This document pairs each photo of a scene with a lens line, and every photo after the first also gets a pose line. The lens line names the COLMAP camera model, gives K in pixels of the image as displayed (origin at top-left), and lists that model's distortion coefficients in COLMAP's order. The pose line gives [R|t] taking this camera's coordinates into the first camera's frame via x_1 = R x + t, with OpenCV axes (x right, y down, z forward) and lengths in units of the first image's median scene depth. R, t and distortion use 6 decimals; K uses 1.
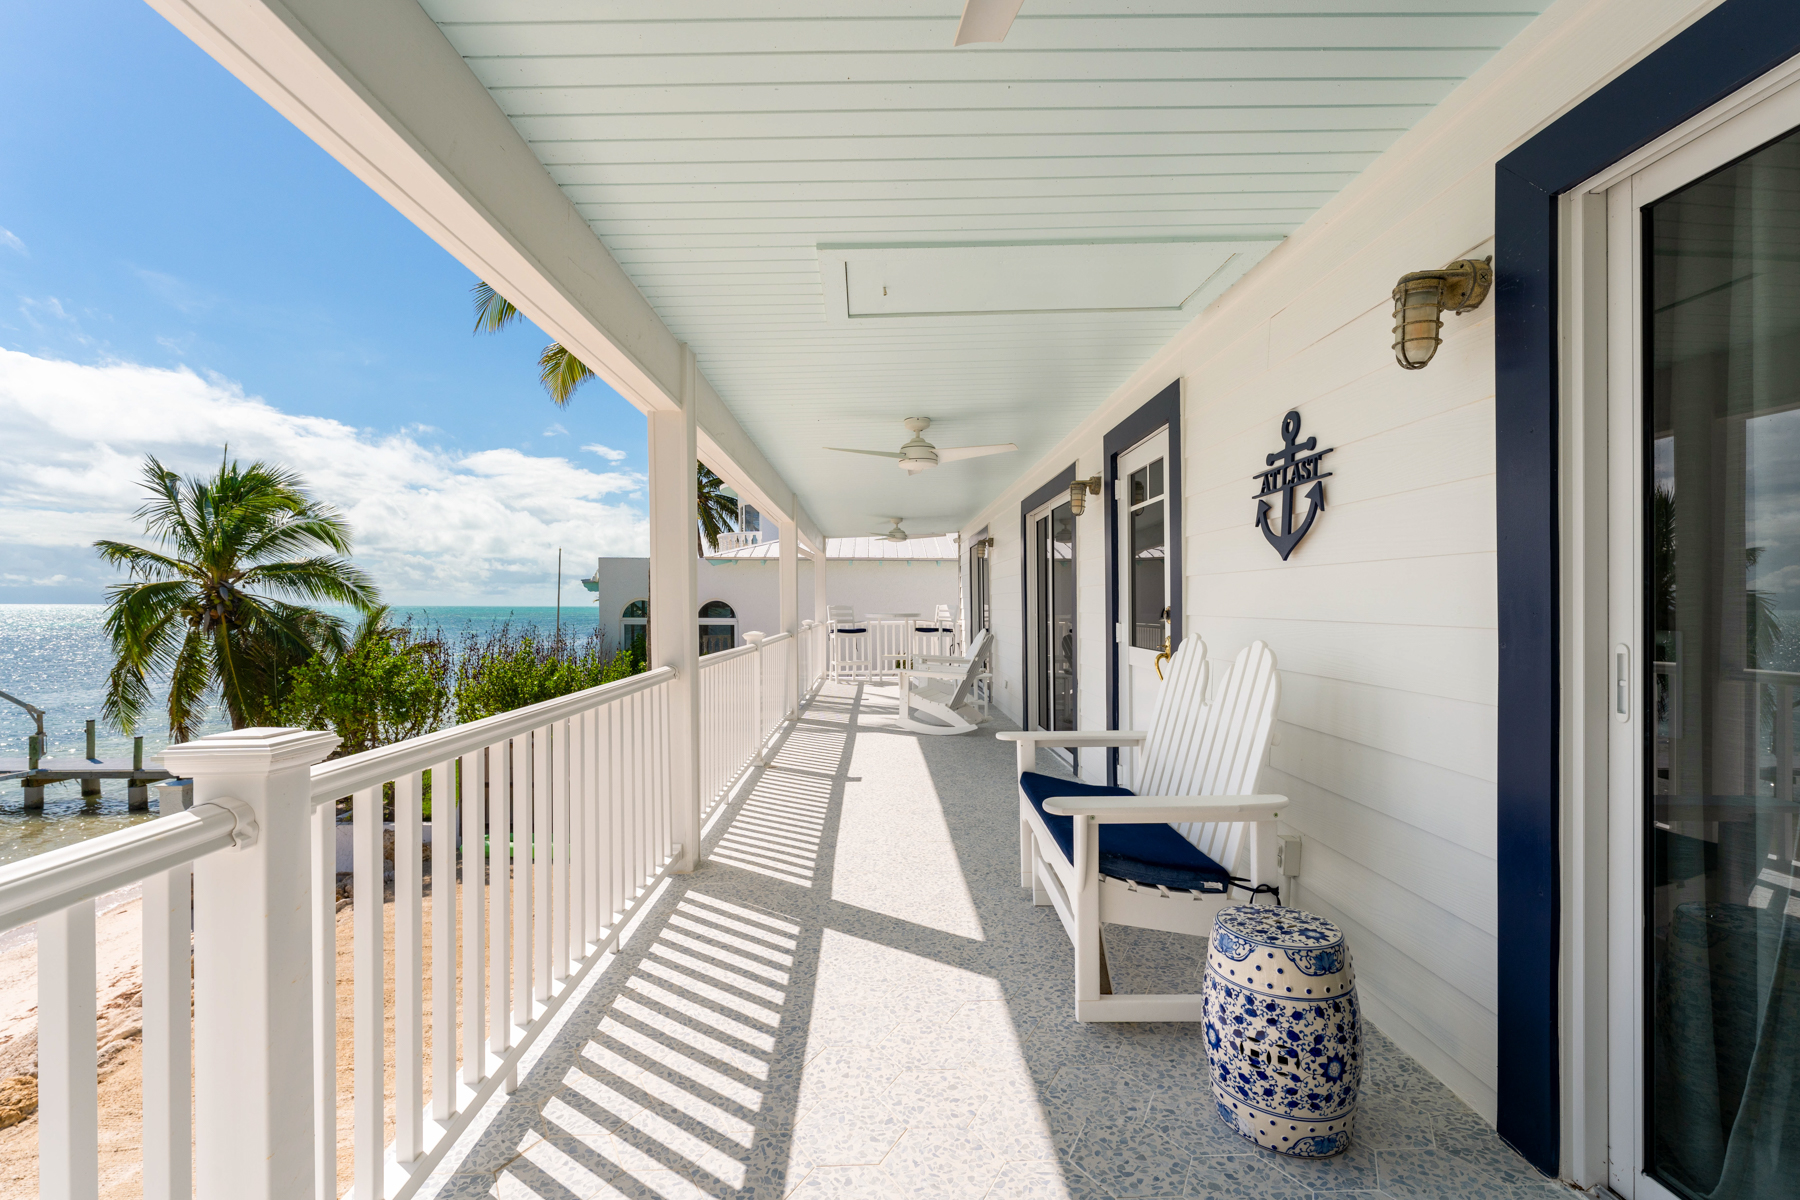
lens RADIAL K [[810.2, 0, 900.0], [0, 810.2, 624.4], [0, 0, 1]] dist [-0.002660, -0.000140]
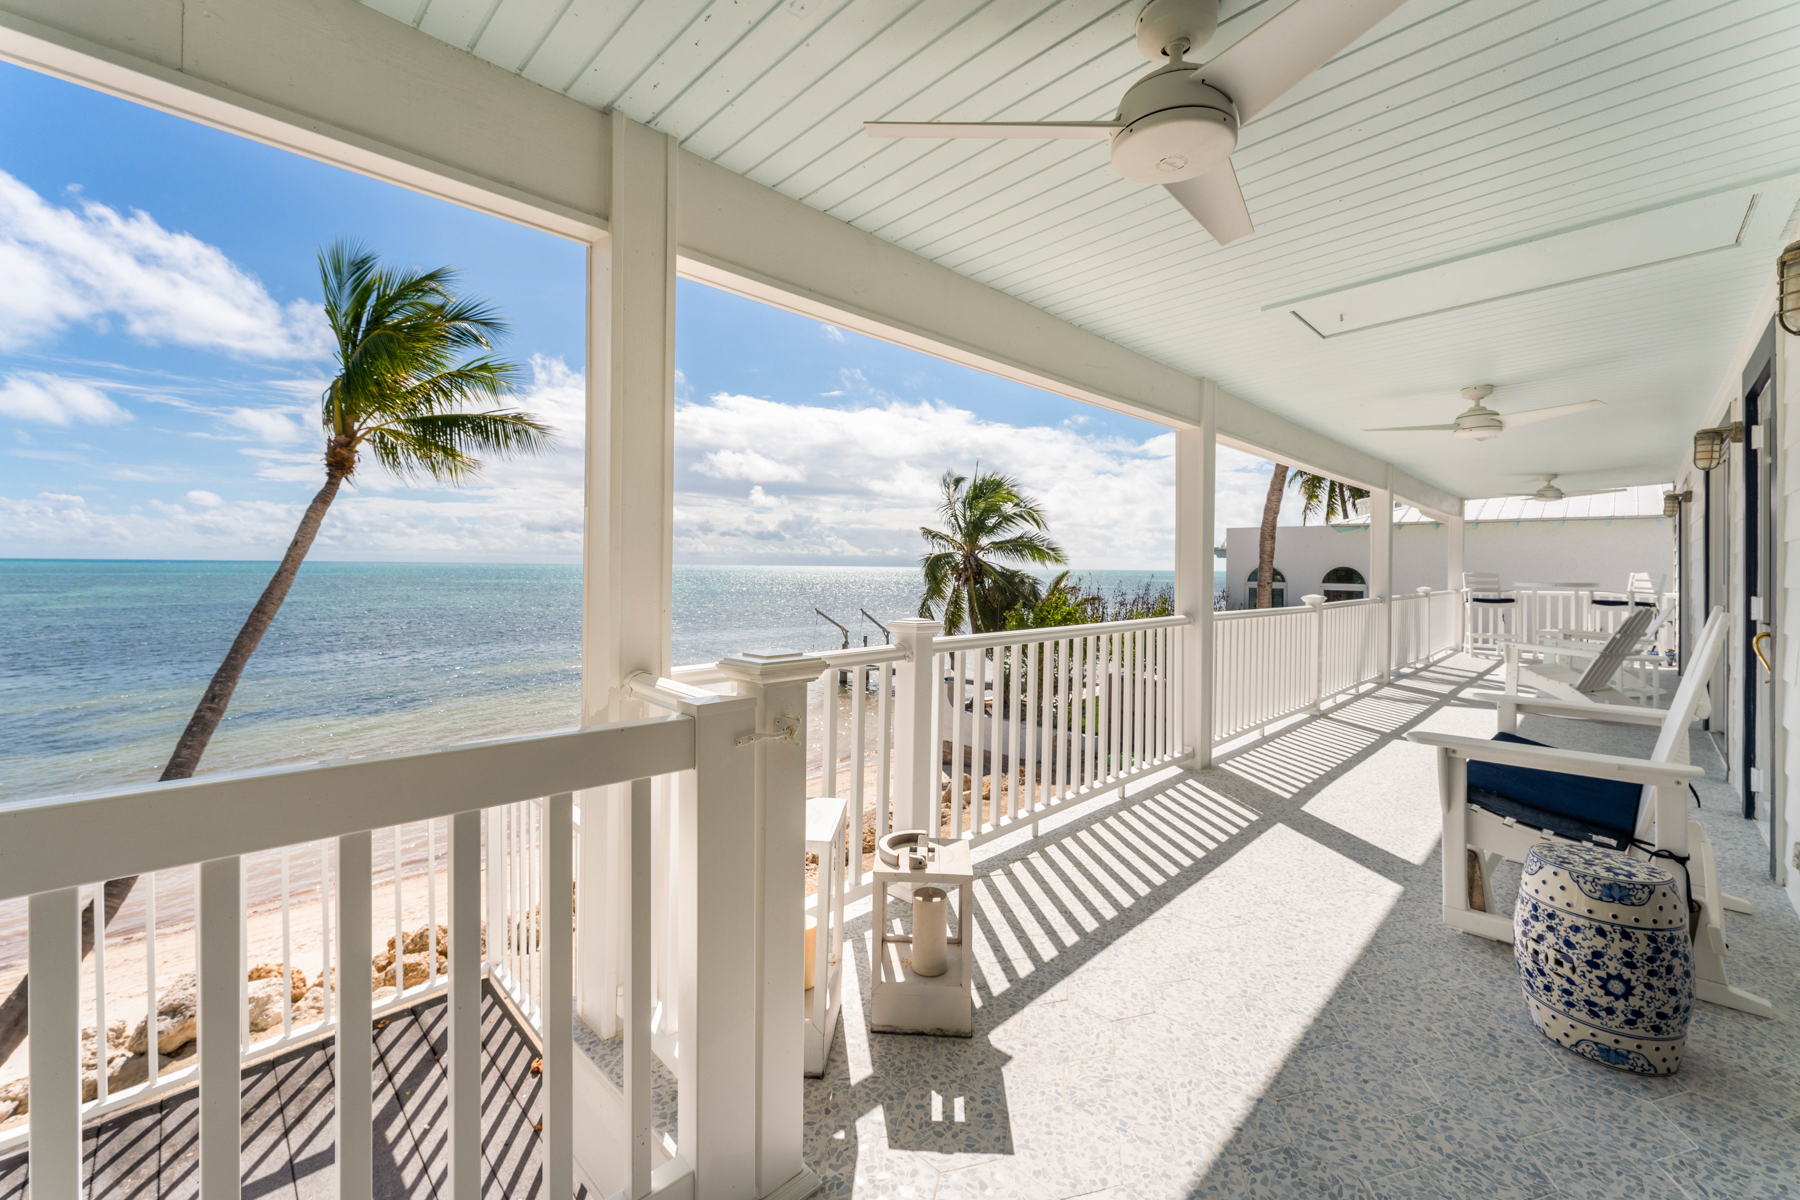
lens RADIAL K [[740.5, 0, 900.1], [0, 740.5, 577.1], [0, 0, 1]] dist [0.000513, 0.000098]
pose [[0.692481, 0.014728, -0.721286, 0.335175], [-0.024622, 0.999692, -0.003227, 0.003450], [0.721016, 0.019994, 0.692630, -0.258350]]
